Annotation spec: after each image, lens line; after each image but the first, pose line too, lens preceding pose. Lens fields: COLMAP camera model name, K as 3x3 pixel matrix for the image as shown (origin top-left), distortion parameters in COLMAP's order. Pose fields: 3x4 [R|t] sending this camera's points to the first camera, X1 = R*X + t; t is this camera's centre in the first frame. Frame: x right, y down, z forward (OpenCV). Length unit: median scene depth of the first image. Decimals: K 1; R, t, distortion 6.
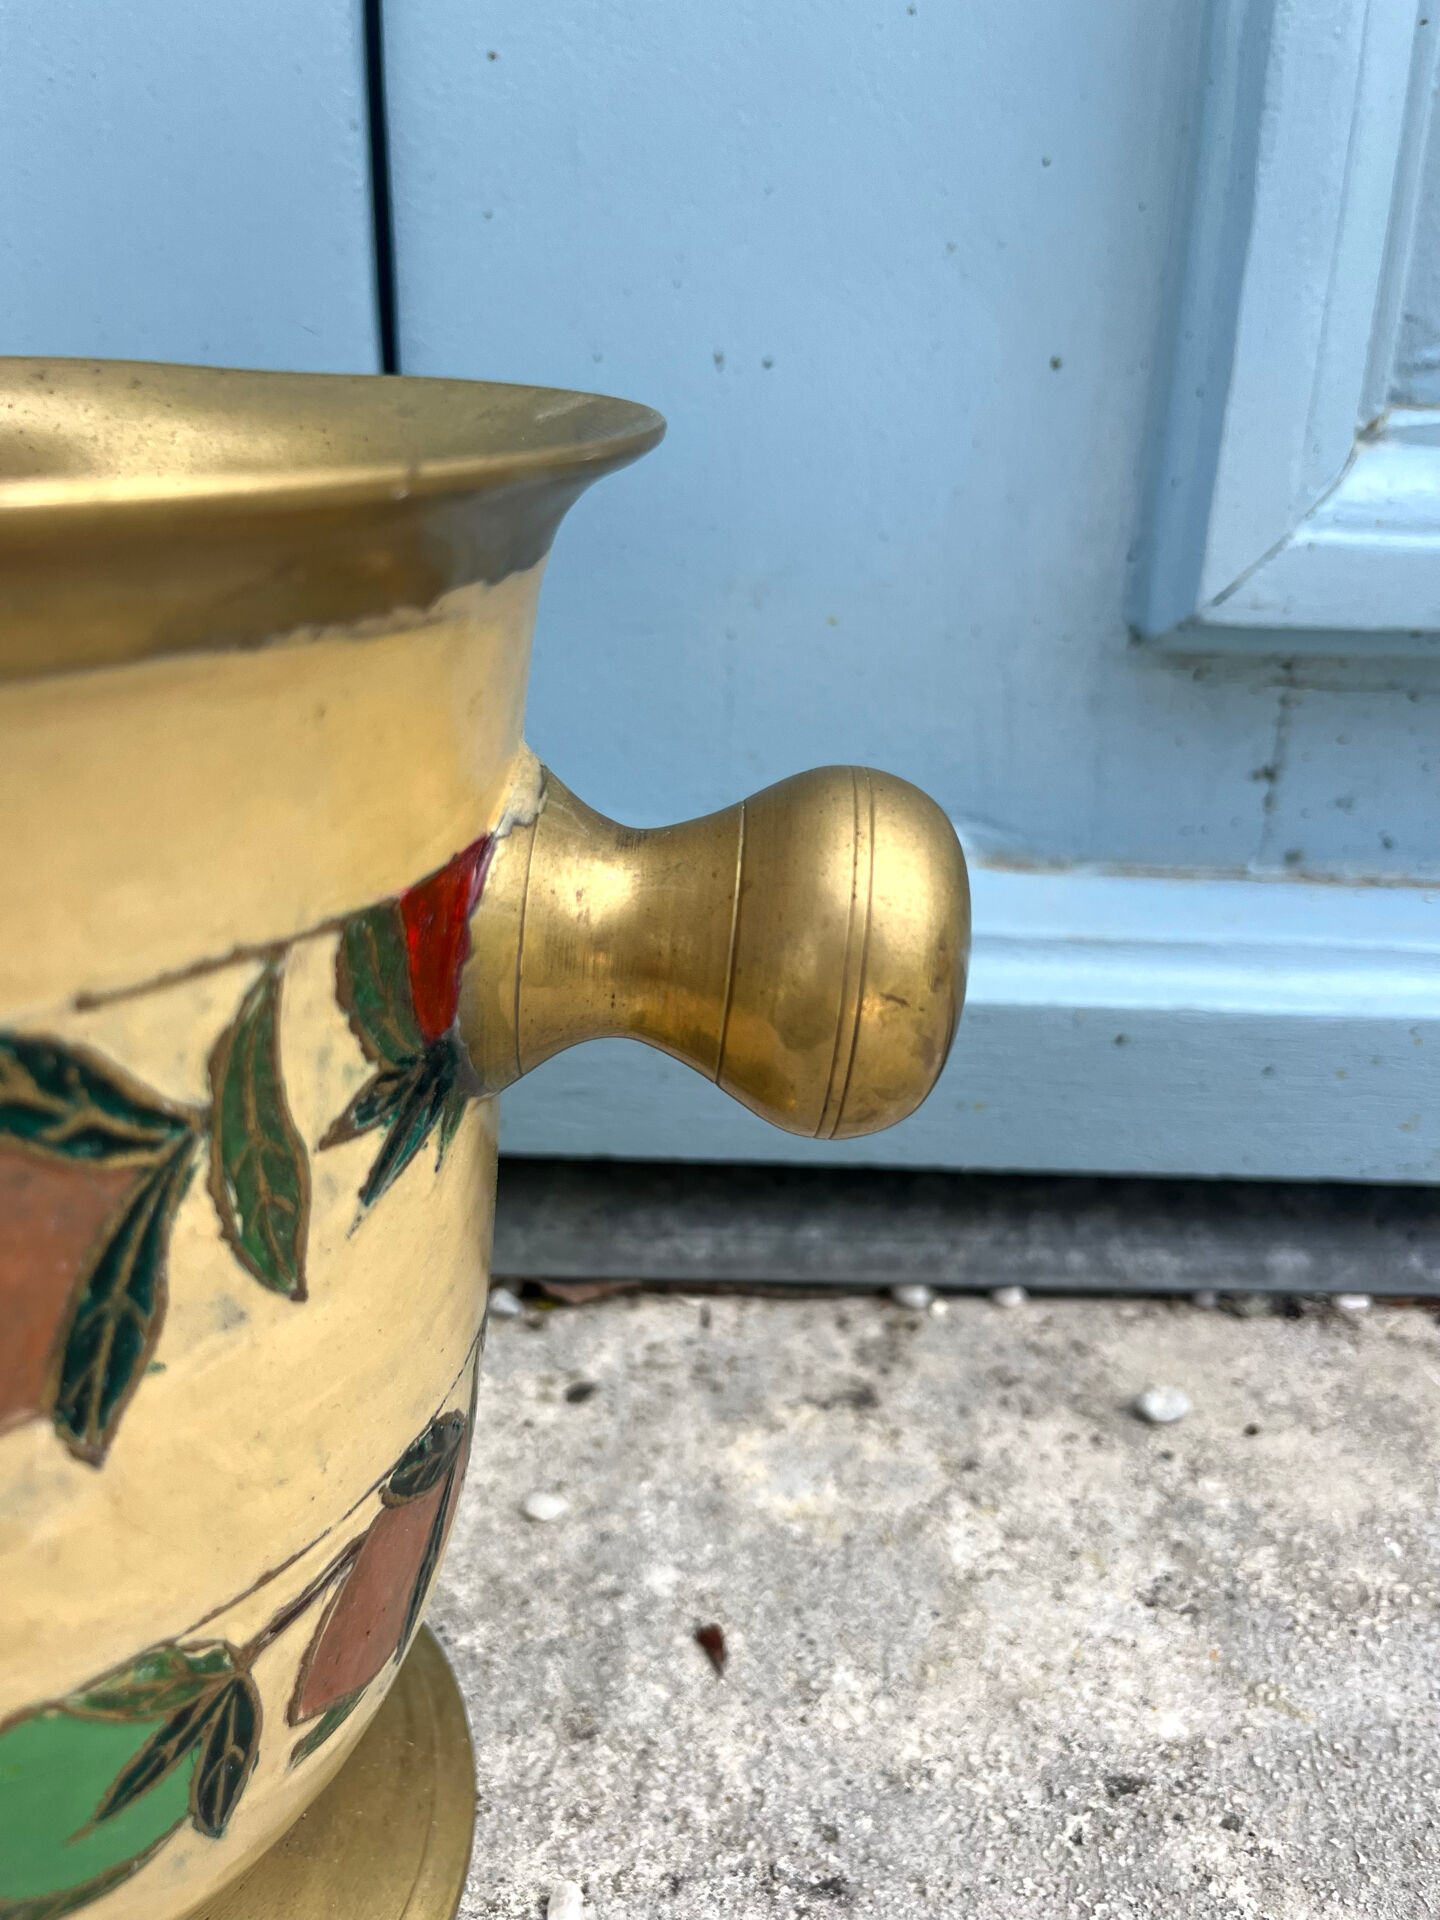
lens RADIAL K [[1497.9, 0, 720.2], [0, 1497.9, 939.1], [0, 0, 1]] dist [0.007524, -0.026751]
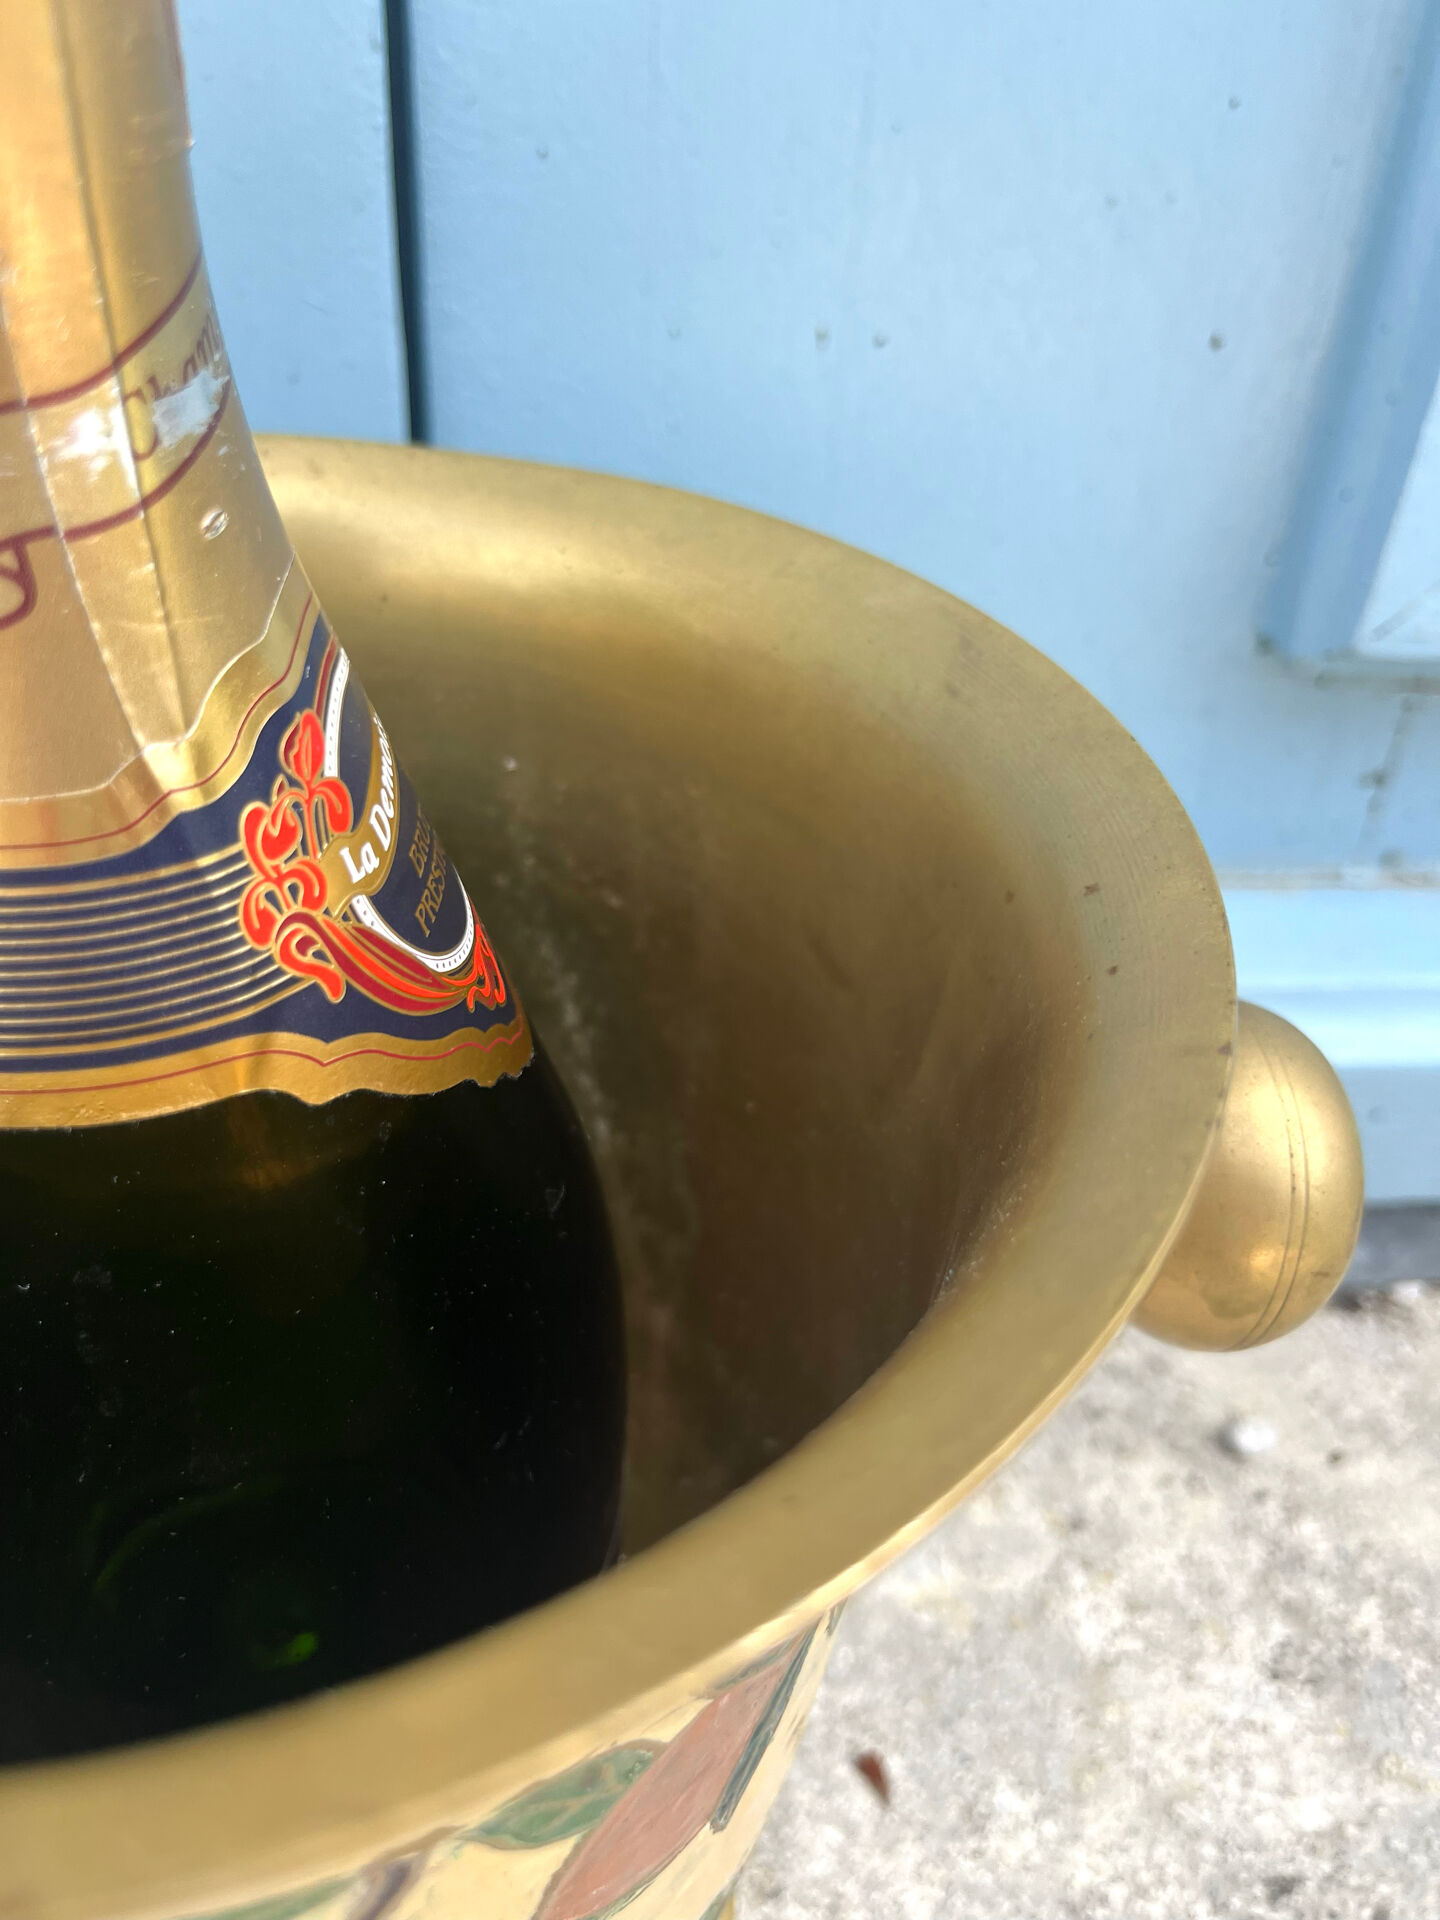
lens RADIAL K [[1501.0, 0, 696.0], [0, 1501.0, 960.3], [0, 0, 1]] dist [0.079298, -0.158618]
pose [[0.993978, -0.042884, 0.100841, -0.186559], [0.018292, 0.972265, 0.233168, -0.277284], [-0.108044, -0.229919, 0.967194, 0.139362]]
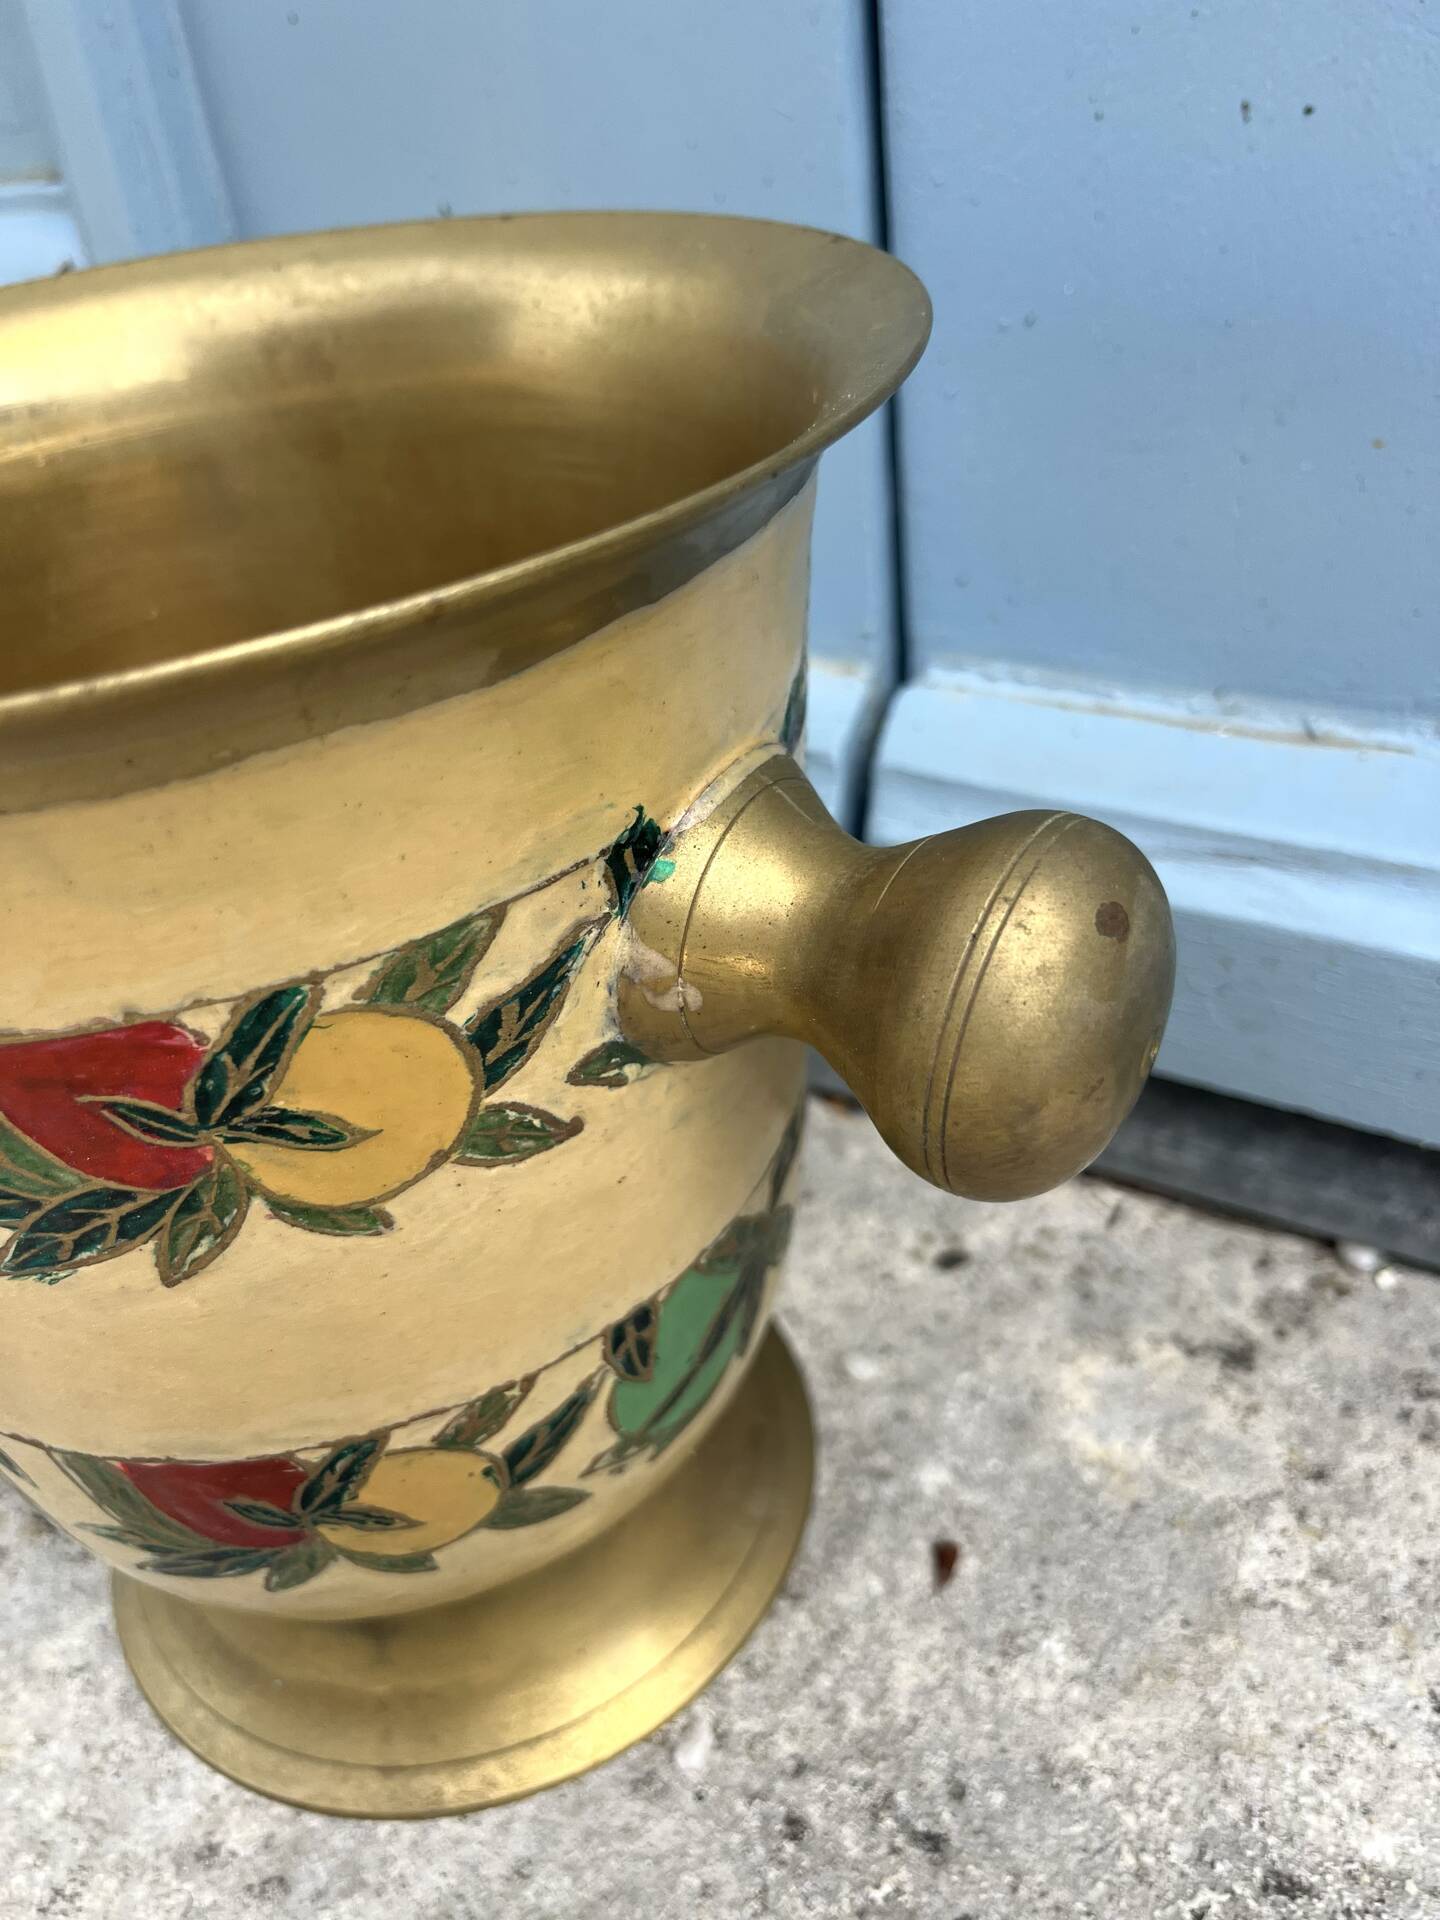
lens RADIAL K [[1475.8, 0, 715.2], [0, 1475.8, 958.3], [0, 0, 1]] dist [0.071889, -0.142870]
pose [[0.840063, 0.192150, -0.507319, 0.271596], [-0.066834, 0.964703, 0.254717, -0.152086], [0.538356, -0.180072, 0.823254, 0.150804]]
